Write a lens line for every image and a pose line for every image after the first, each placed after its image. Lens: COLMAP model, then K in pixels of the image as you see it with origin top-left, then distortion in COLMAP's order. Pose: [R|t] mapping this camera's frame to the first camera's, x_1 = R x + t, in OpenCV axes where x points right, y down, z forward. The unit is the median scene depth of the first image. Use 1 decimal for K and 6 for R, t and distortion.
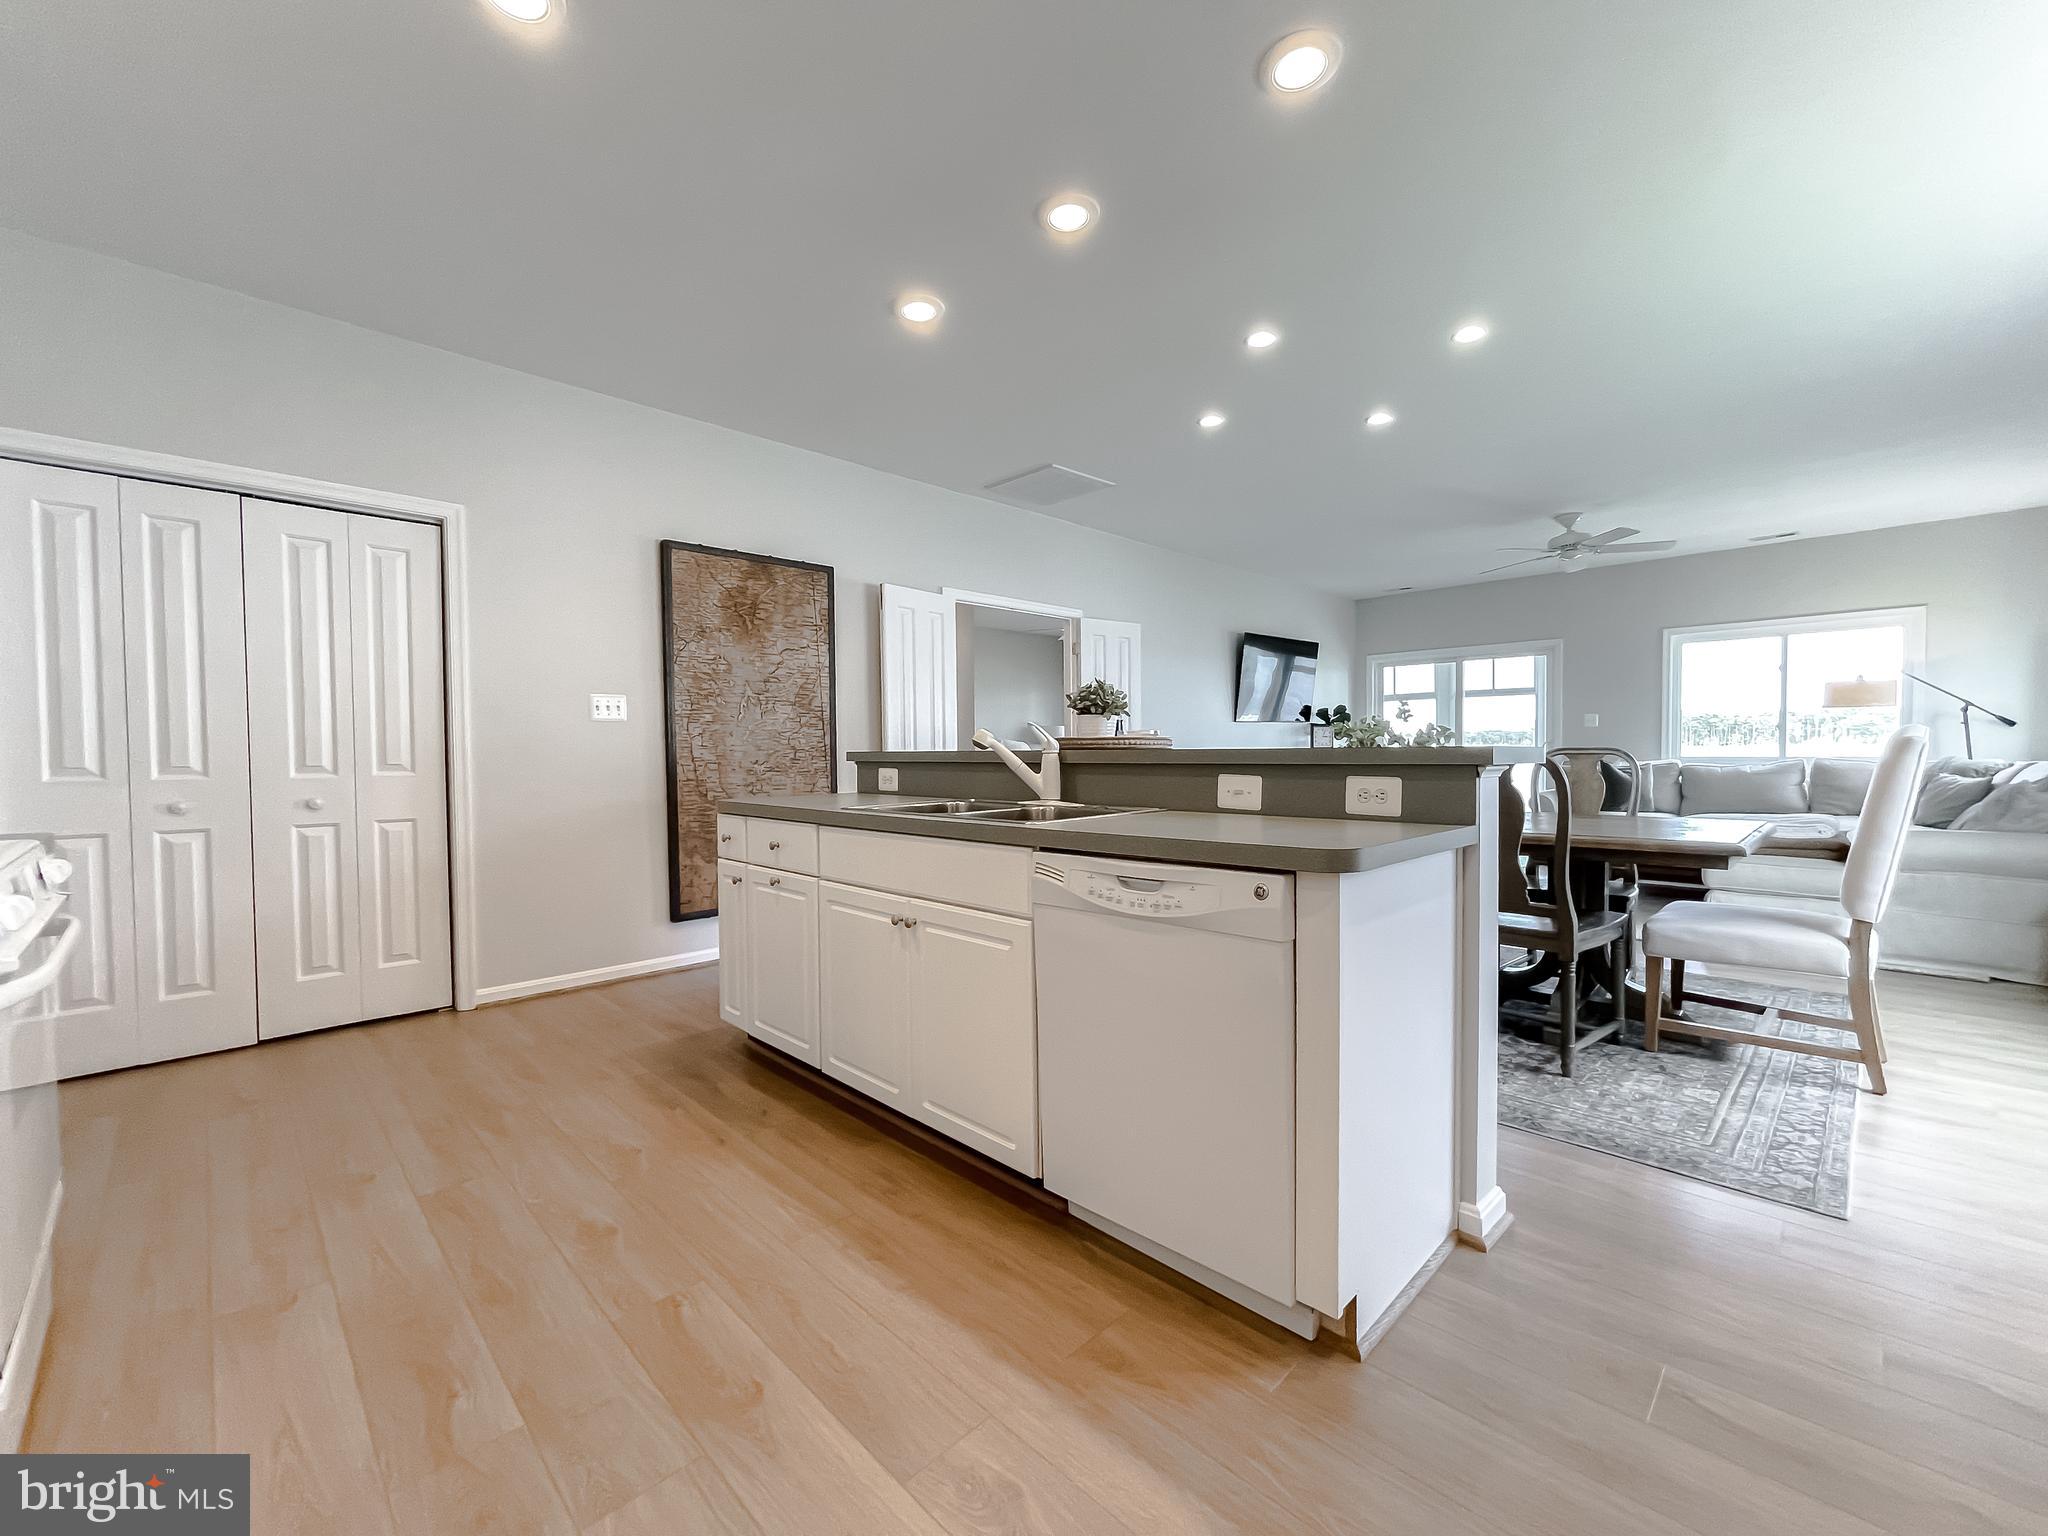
lens RADIAL K [[834.5, 0, 1010.0], [0, 834.5, 771.7], [0, 0, 1]] dist [0.001579, -0.000742]
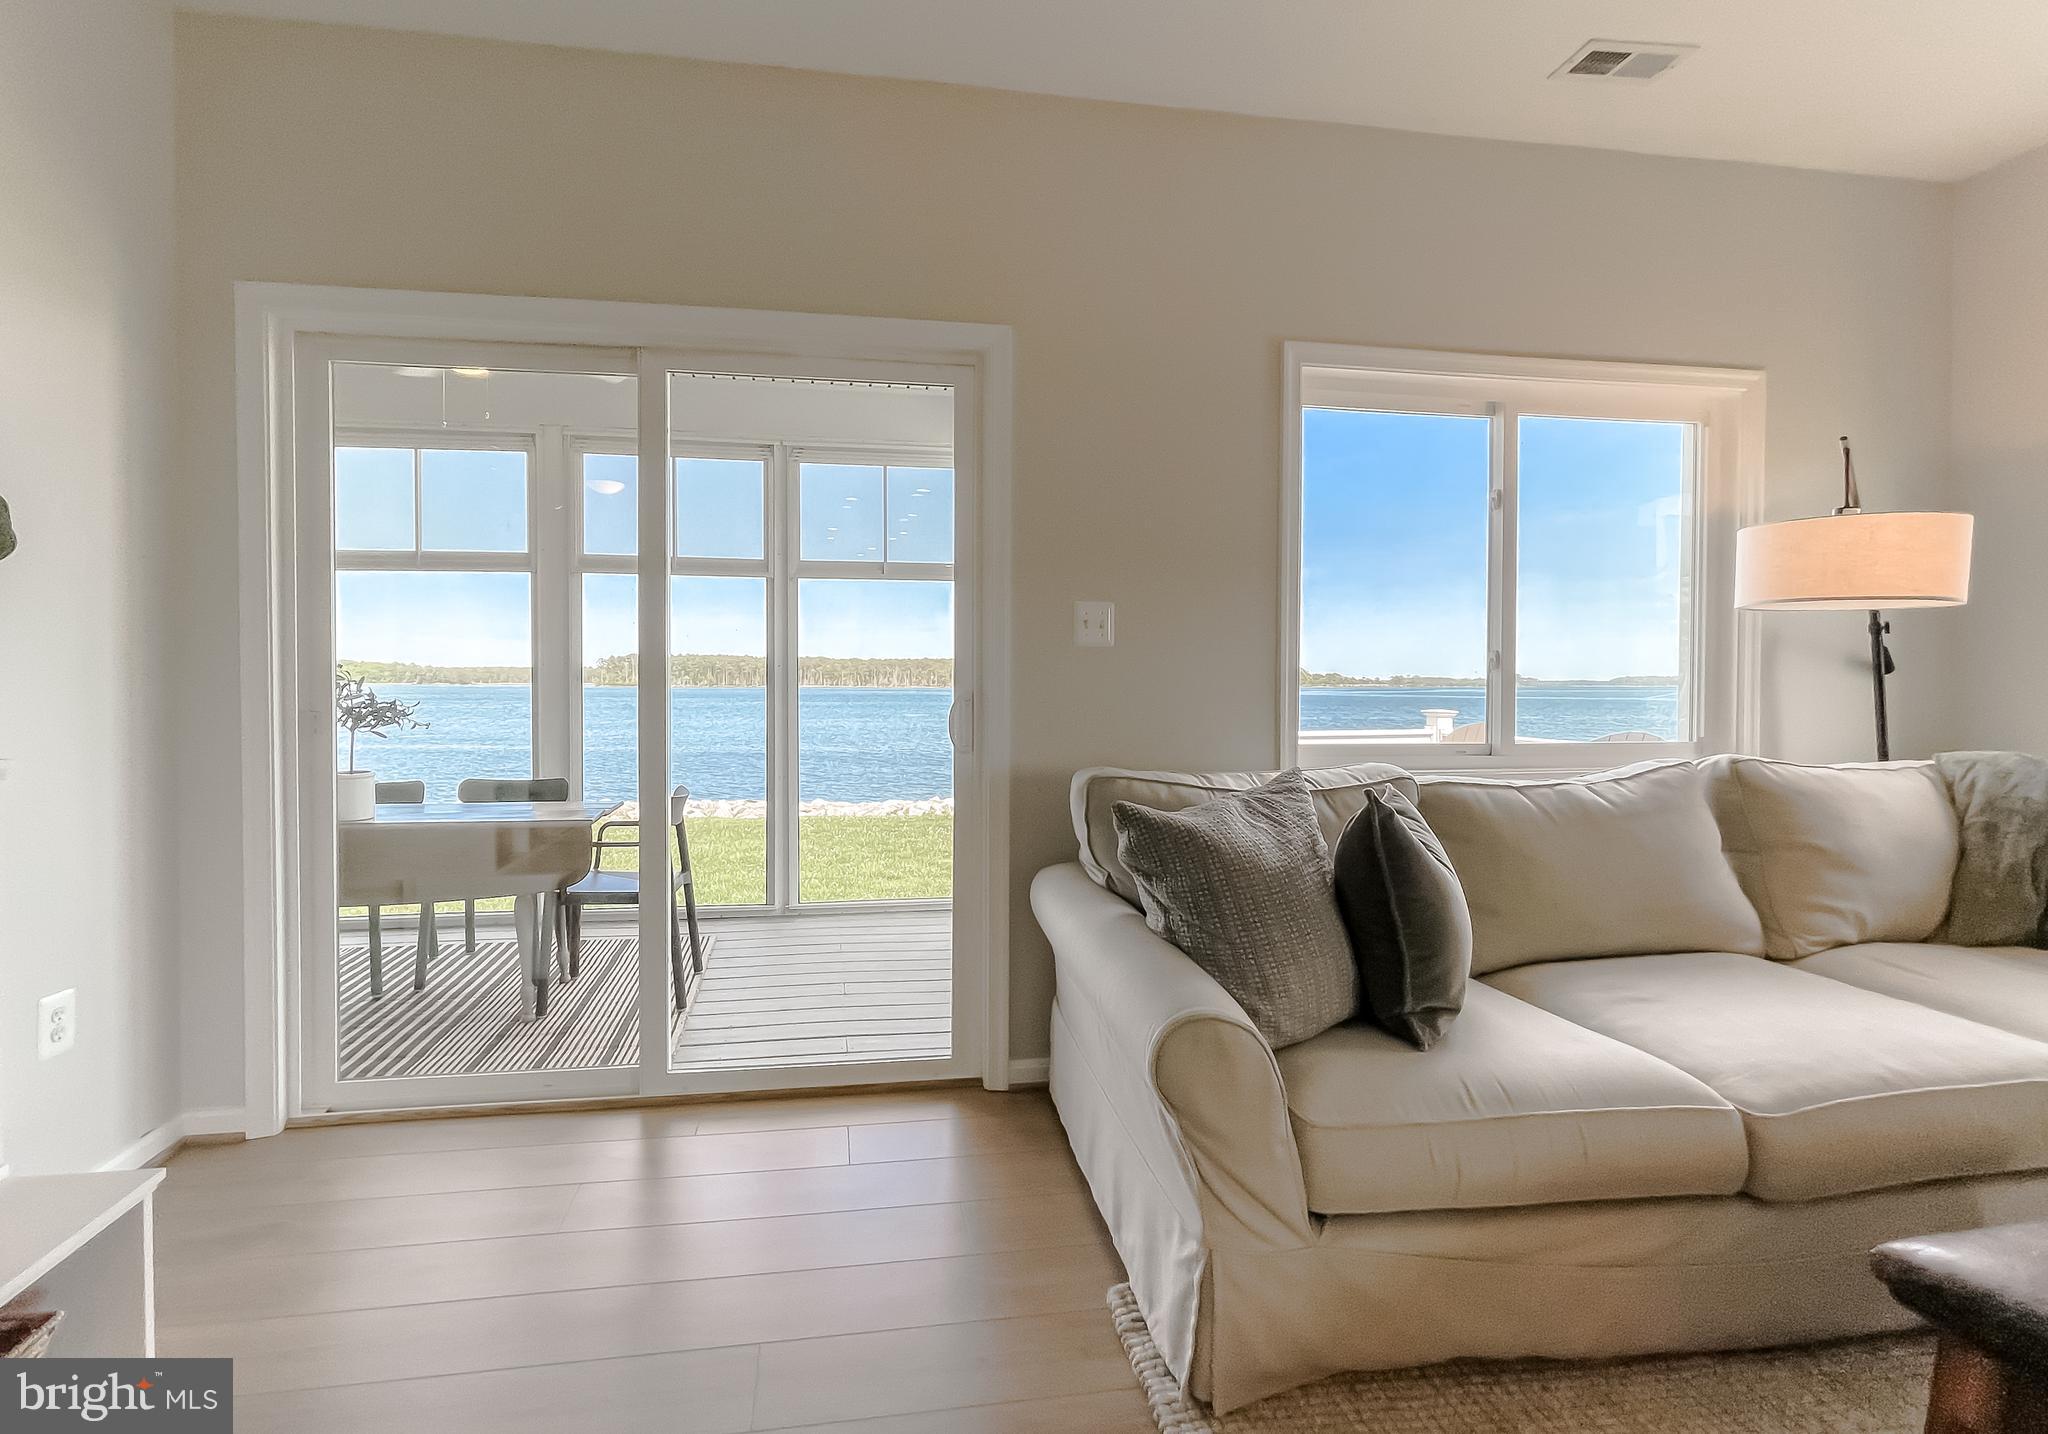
lens RADIAL K [[890.0, 0, 953.2], [0, 890.0, 697.6], [0, 0, 1]] dist [-0.000475, -0.000027]
pose [[0.590880, -0.002445, 0.806756, 0.849095], [0.014021, 0.999876, -0.007238, -0.070041], [-0.806637, 0.015588, 0.590841, 1.747710]]
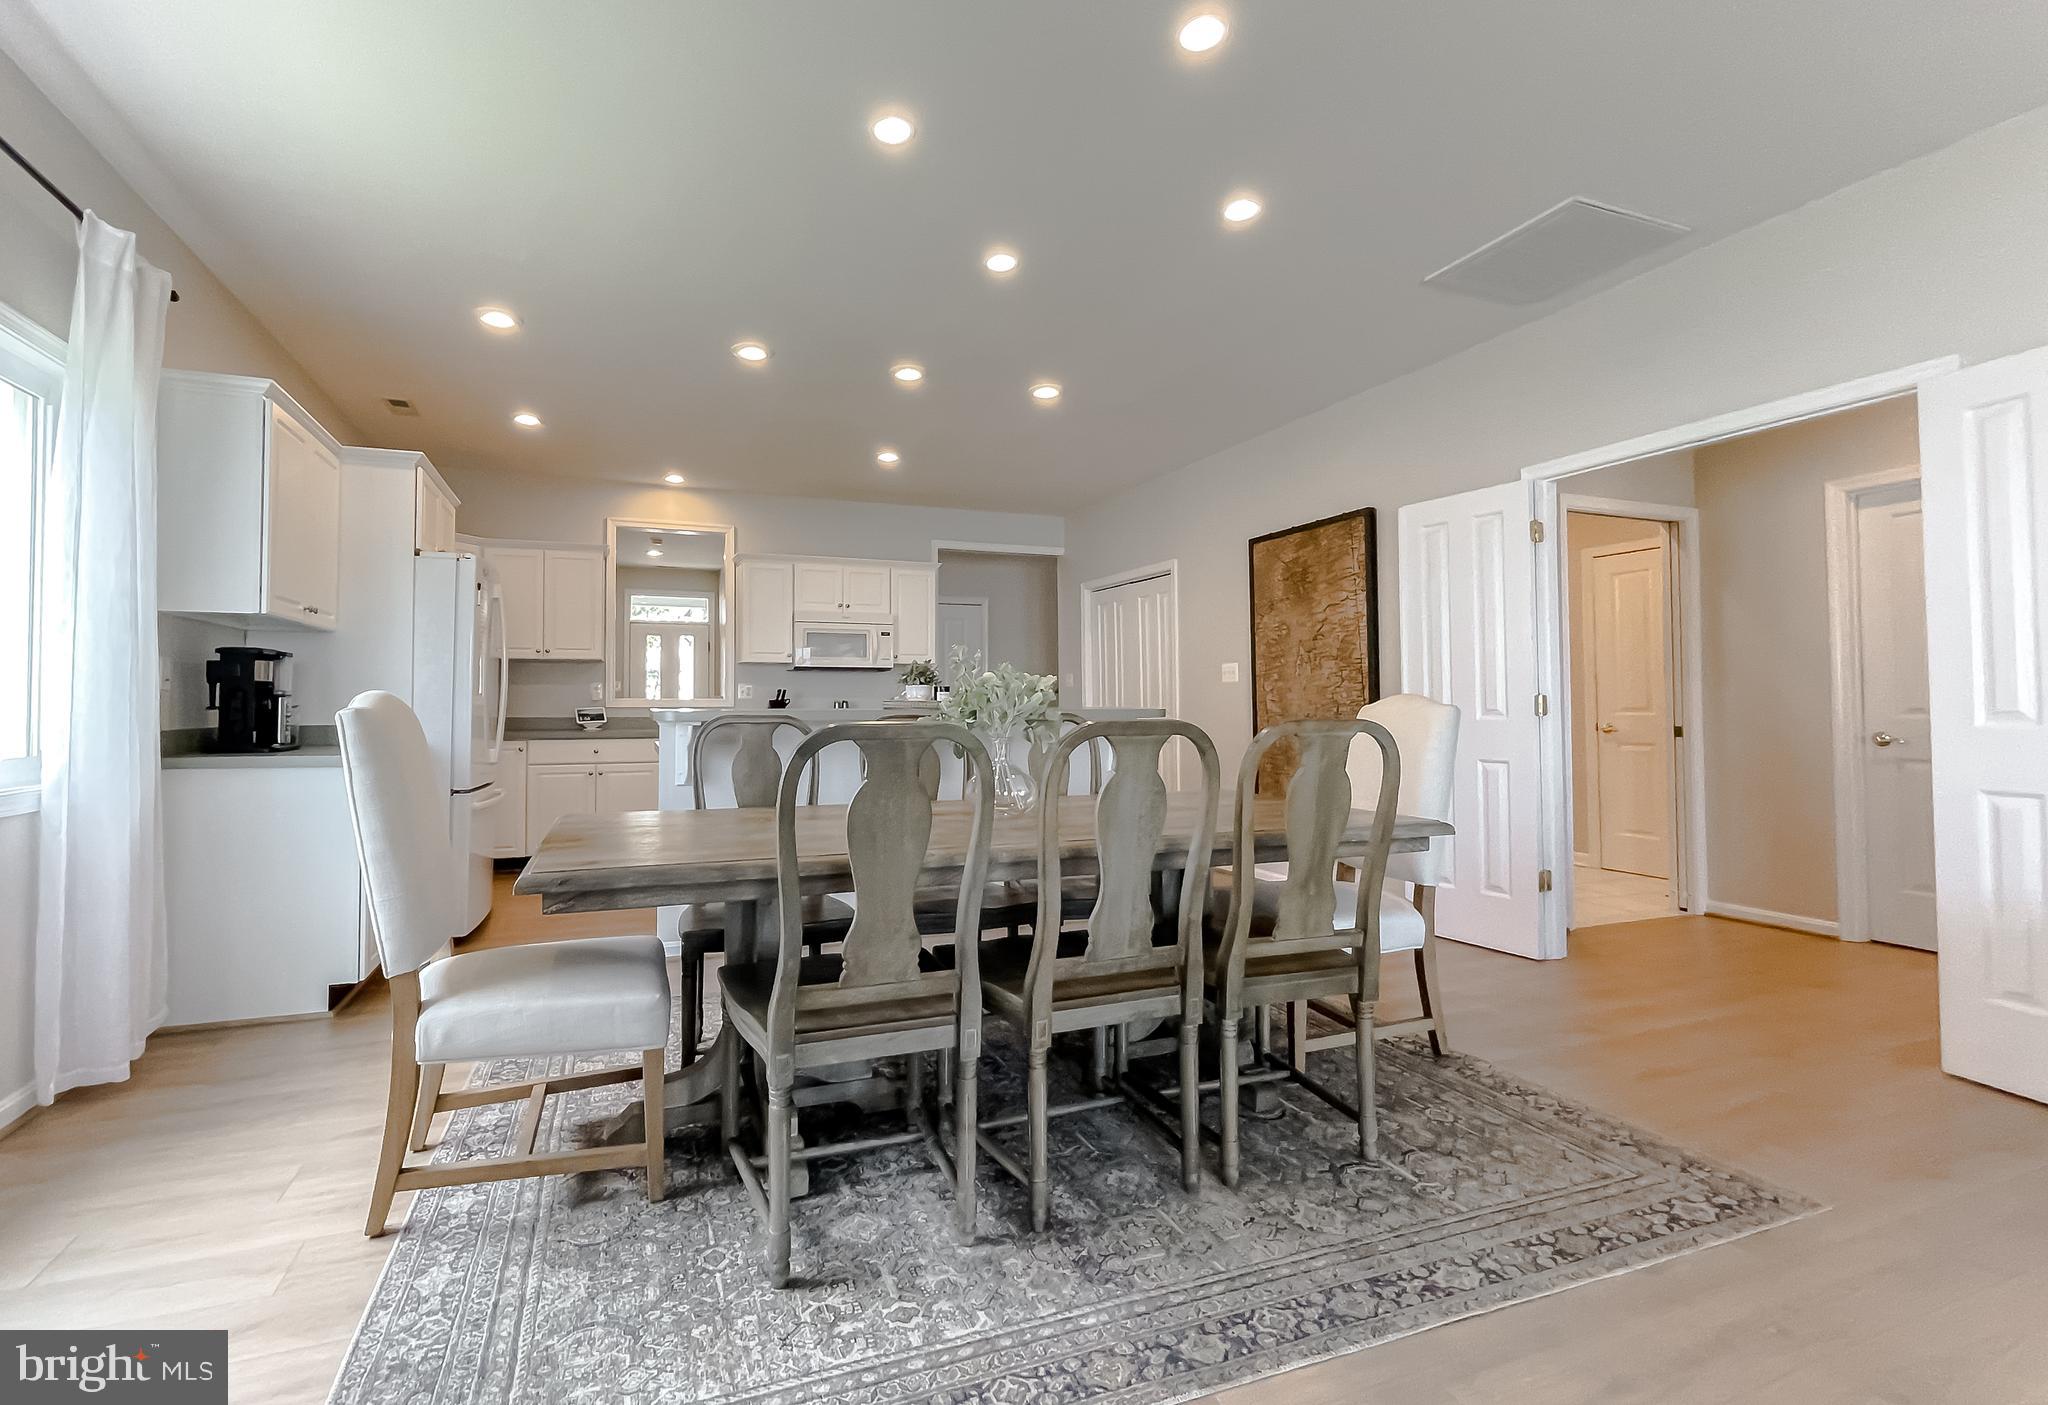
lens RADIAL K [[887.4, 0, 944.4], [0, 887.4, 673.8], [0, 0, 1]] dist [0.000013, -0.000105]
pose [[-0.409247, -0.018403, -0.912238, 1.055815], [-0.015897, 0.999789, -0.013038, -0.048308], [0.912285, 0.009167, -0.409453, 1.177964]]
